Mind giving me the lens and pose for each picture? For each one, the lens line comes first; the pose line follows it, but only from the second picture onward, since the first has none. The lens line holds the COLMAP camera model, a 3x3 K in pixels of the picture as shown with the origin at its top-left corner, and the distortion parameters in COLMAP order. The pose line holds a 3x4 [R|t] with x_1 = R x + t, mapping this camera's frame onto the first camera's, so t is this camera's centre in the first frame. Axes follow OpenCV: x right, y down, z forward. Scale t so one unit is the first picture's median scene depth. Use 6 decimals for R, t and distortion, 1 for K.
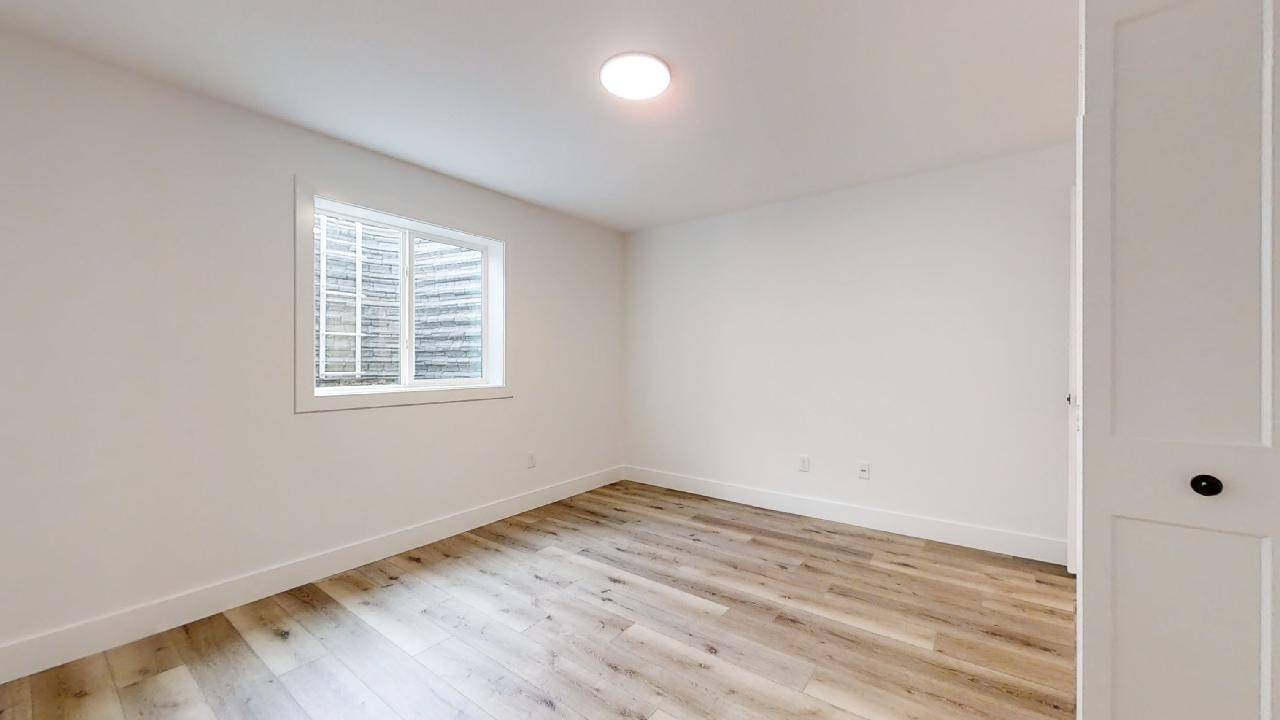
lens RADIAL K [[472.9, 0, 632.5], [0, 472.9, 368.0], [0, 0, 1]] dist [0.000026, 0.000145]
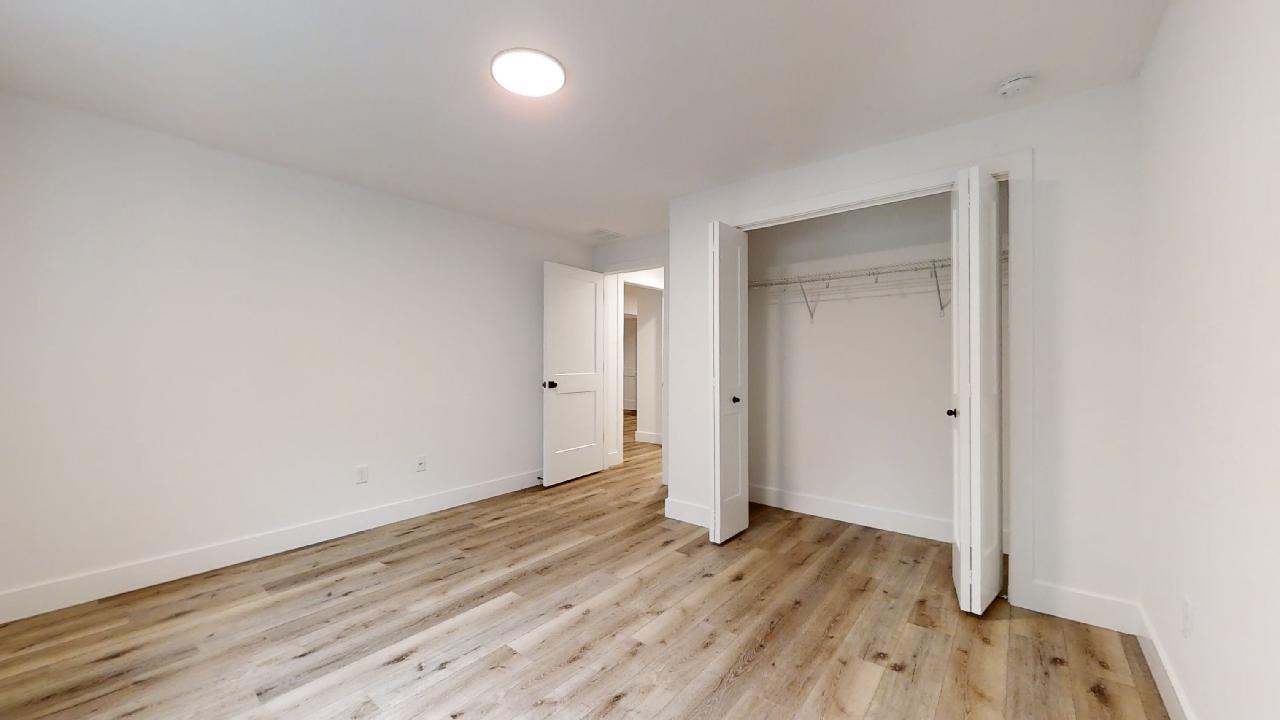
lens RADIAL K [[472.9, 0, 643.5], [0, 472.9, 360.1], [0, 0, 1]] dist [0.000026, 0.000145]
pose [[0.027674, -0.000140, 0.999617, -0.766159], [0.022471, 0.999747, -0.000482, -0.016434], [-0.999364, 0.022476, 0.027670, 0.570154]]
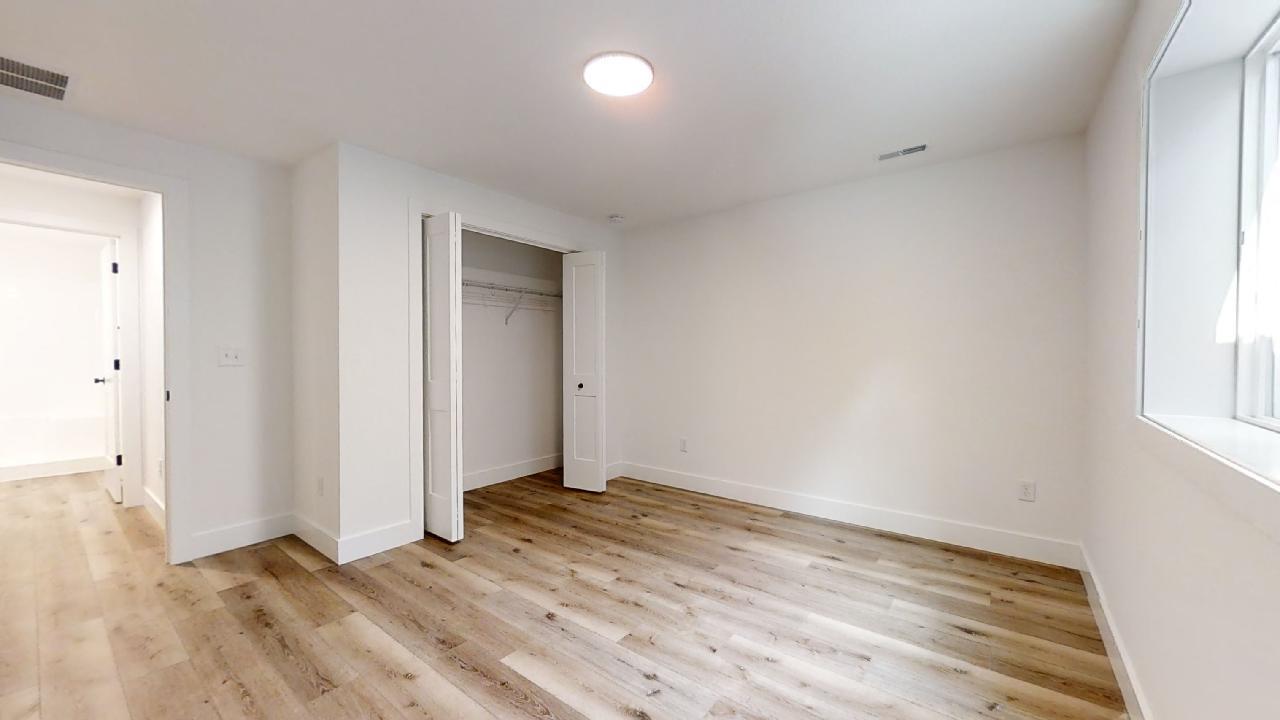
lens RADIAL K [[472.9, 0, 648.2], [0, 472.9, 357.5], [0, 0, 1]] dist [0.000026, 0.000145]
pose [[-0.999893, -0.002135, -0.014479, -0.034496], [-0.002434, 0.999784, 0.020628, -0.029012], [0.014432, 0.020661, -0.999682, 1.580371]]
